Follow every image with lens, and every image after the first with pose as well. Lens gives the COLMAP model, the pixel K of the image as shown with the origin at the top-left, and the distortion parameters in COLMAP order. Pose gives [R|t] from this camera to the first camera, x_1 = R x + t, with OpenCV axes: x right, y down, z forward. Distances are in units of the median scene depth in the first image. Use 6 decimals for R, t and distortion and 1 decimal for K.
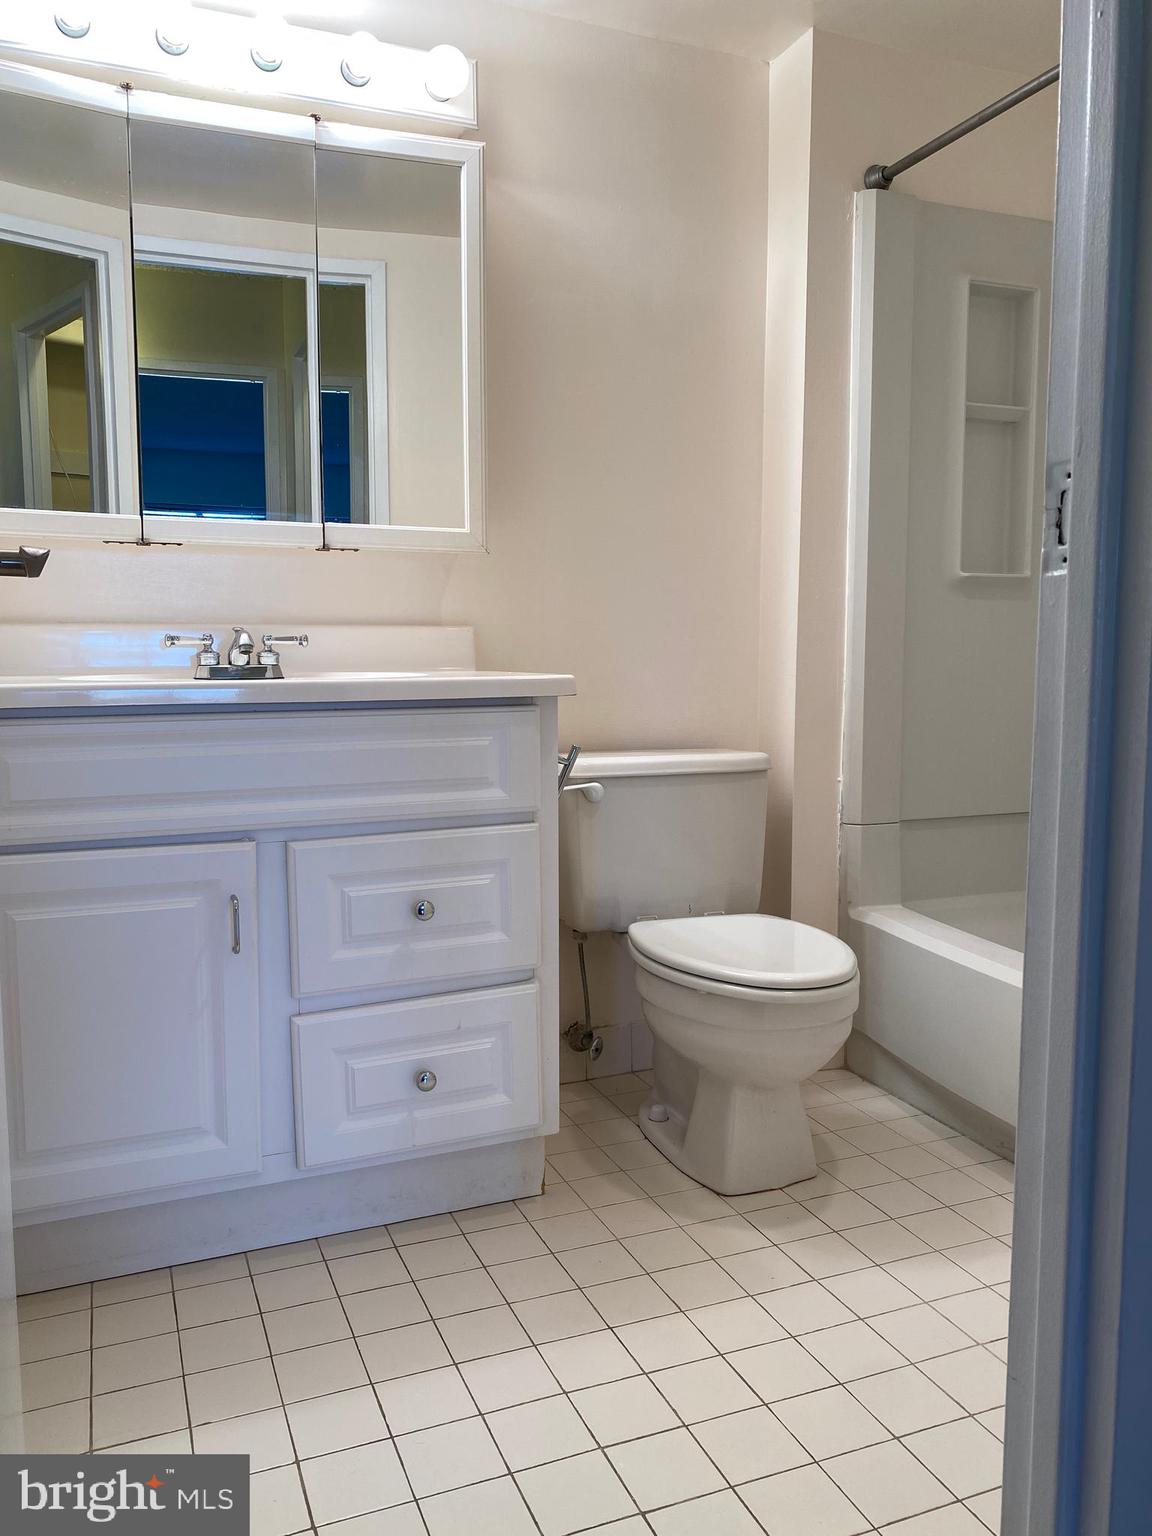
lens RADIAL K [[1171.6, 0, 568.1], [0, 1171.6, 773.0], [0, 0, 1]] dist [0.000406, -0.004483]
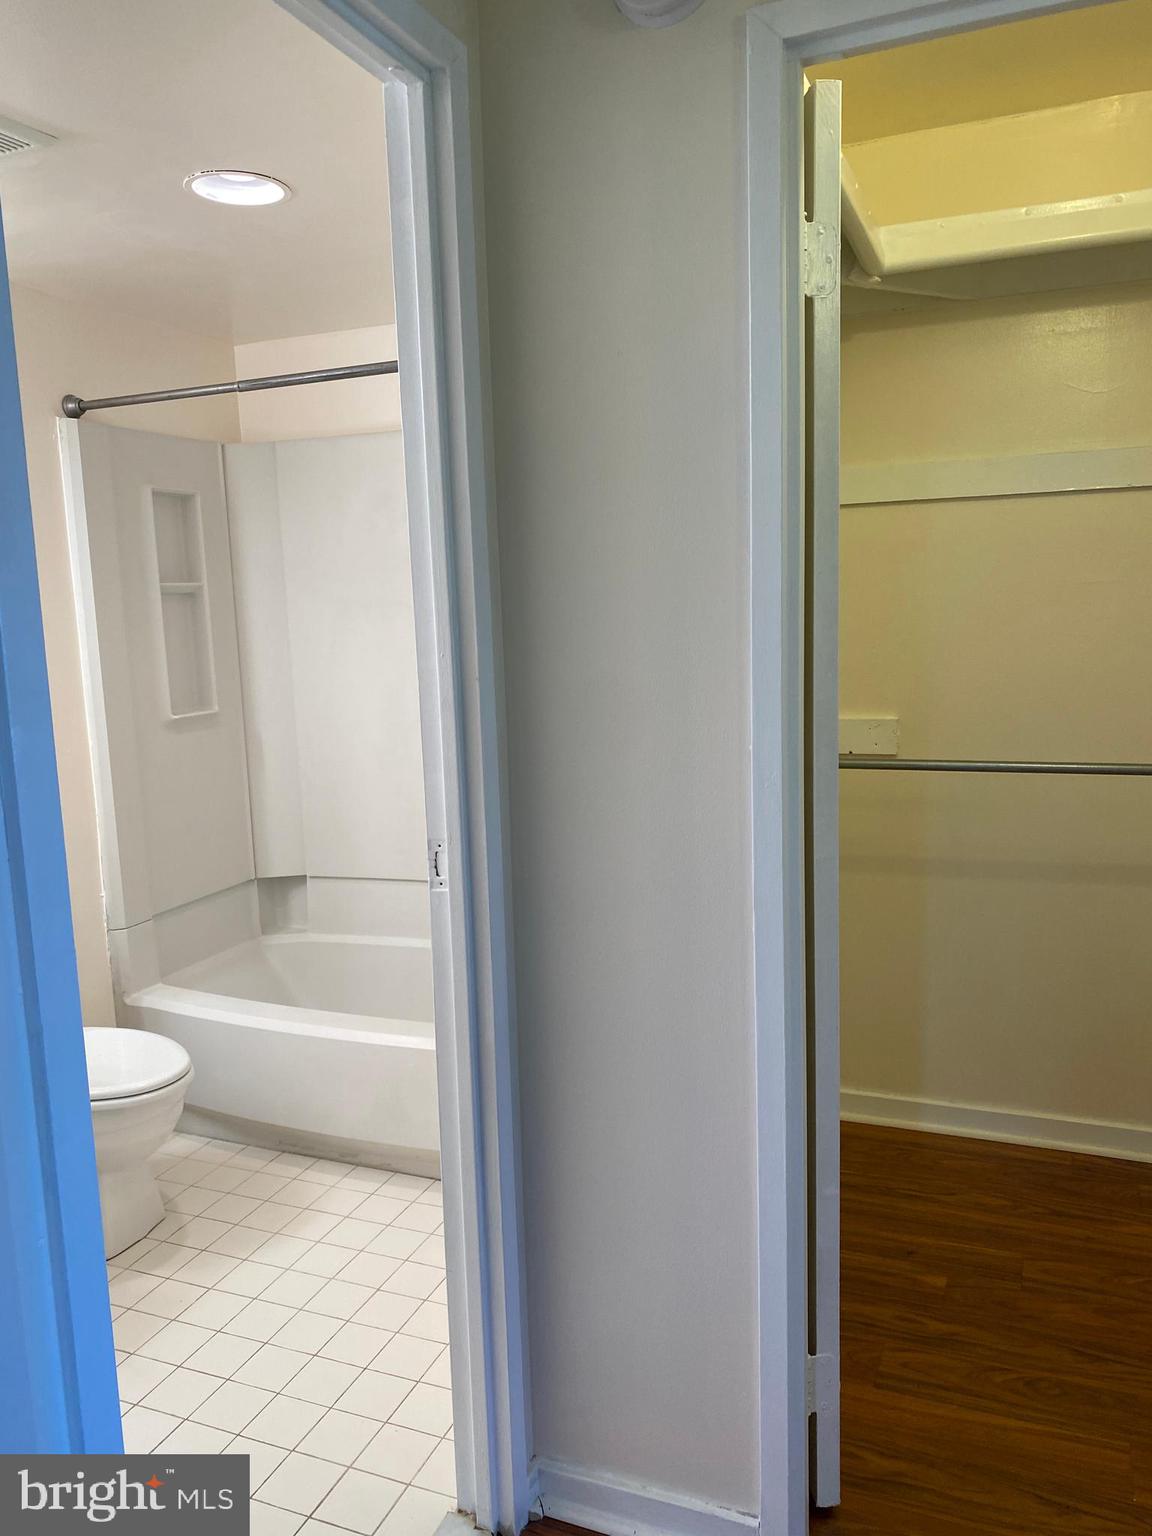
lens RADIAL K [[1171.6, 0, 575.2], [0, 1171.6, 765.3], [0, 0, 1]] dist [0.000406, -0.004483]
pose [[0.691803, -0.123563, 0.711436, -0.286771], [0.105670, 0.991967, 0.069532, -0.166898], [-0.714313, 0.027075, 0.699303, -0.212673]]
